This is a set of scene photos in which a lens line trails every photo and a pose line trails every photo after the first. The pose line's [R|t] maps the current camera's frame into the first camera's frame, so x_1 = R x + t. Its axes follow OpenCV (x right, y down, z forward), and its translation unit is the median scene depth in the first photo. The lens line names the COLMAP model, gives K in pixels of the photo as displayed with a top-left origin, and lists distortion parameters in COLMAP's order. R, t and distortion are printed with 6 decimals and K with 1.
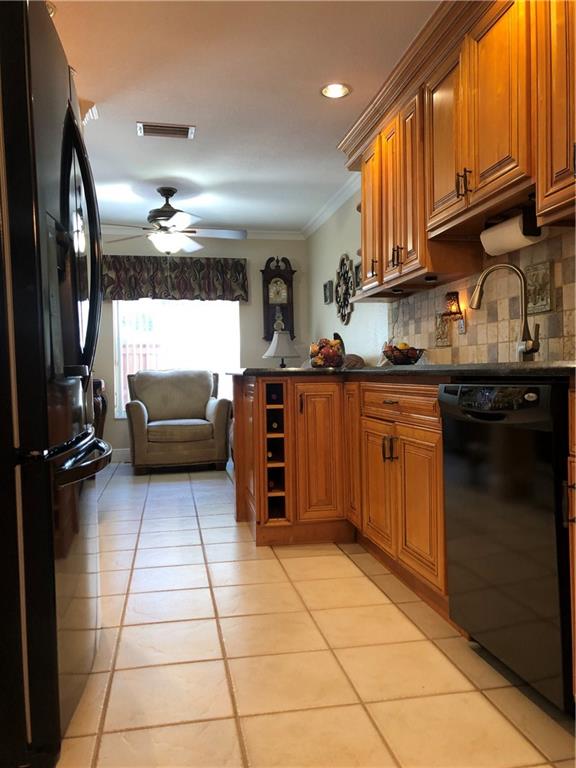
lens RADIAL K [[630.2, 0, 289.6], [0, 630.2, 382.9], [0, 0, 1]] dist [0.044622, -0.065481]
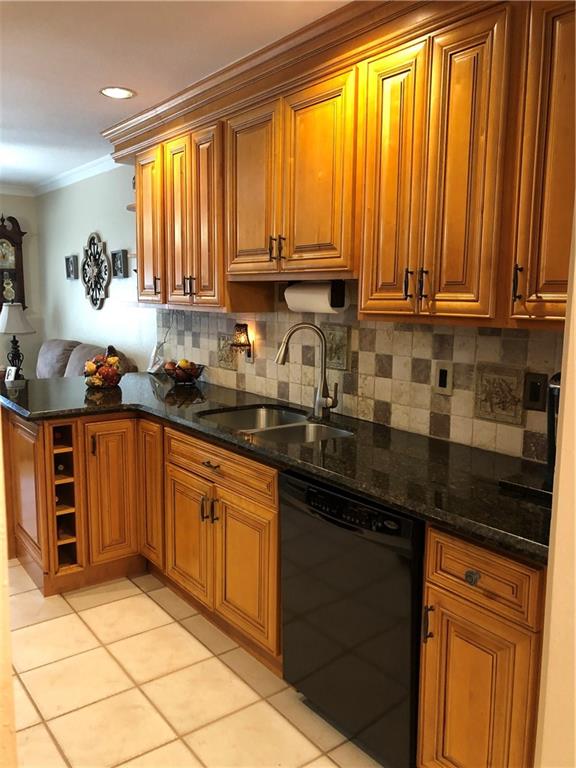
lens RADIAL K [[630.2, 0, 288.2], [0, 630.2, 381.9], [0, 0, 1]] dist [0.044622, -0.065481]
pose [[0.895490, -0.036332, 0.443597, -0.137077], [-0.017937, 0.992907, 0.117532, -0.176927], [-0.444720, -0.113206, 0.888486, 0.046467]]
